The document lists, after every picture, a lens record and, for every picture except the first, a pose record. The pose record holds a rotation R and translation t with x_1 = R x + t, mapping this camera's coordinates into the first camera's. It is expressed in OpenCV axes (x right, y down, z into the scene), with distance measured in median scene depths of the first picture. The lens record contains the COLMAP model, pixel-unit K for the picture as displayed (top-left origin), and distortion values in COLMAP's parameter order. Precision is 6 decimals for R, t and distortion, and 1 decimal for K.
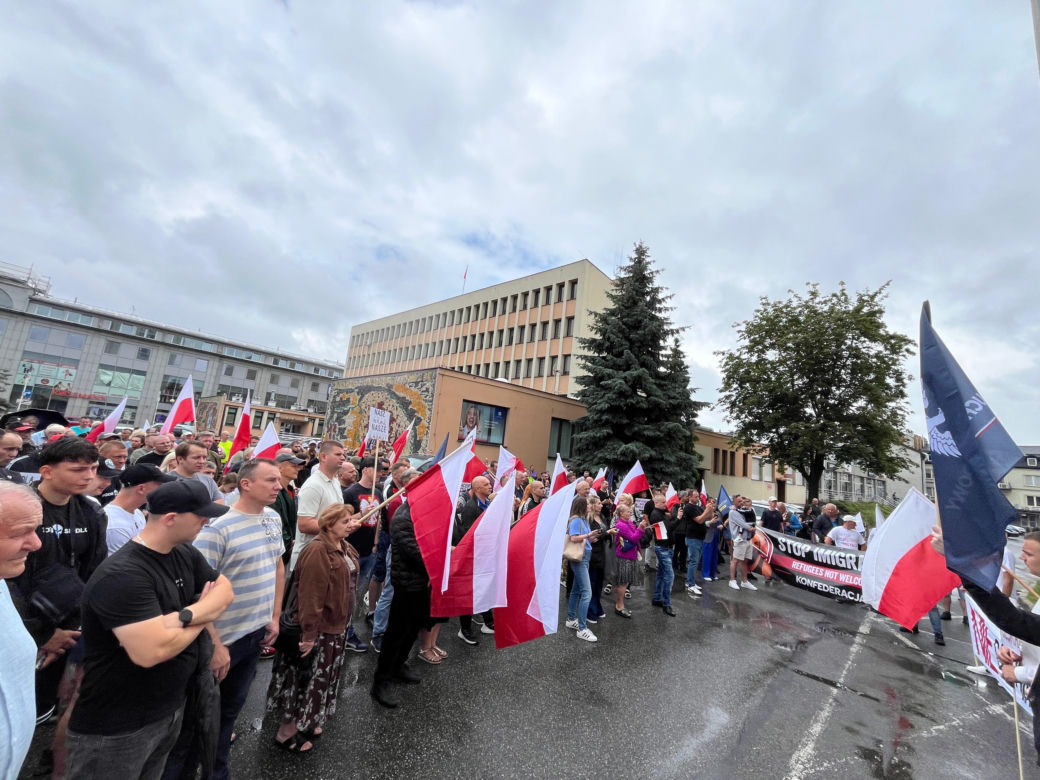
lens RADIAL K [[422.0, 0, 520.0], [0, 422.0, 390.0], [0, 0, 1]] dist [-0.001715, -0.000824]
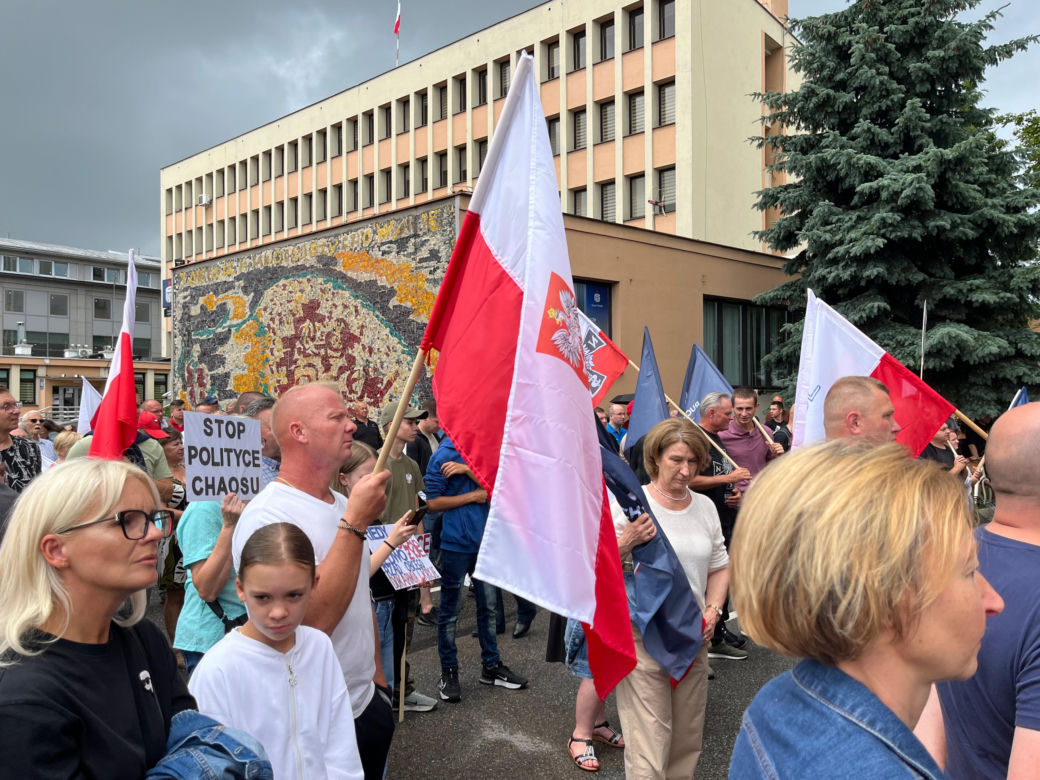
lens RADIAL K [[788.5, 0, 514.2], [0, 788.5, 396.4], [0, 0, 1]] dist [0.074505, -0.087718]
pose [[0.993251, -0.112874, 0.026686, -0.156324], [0.107942, 0.983758, 0.143415, 0.029495], [-0.042440, -0.139566, 0.989303, 0.189526]]
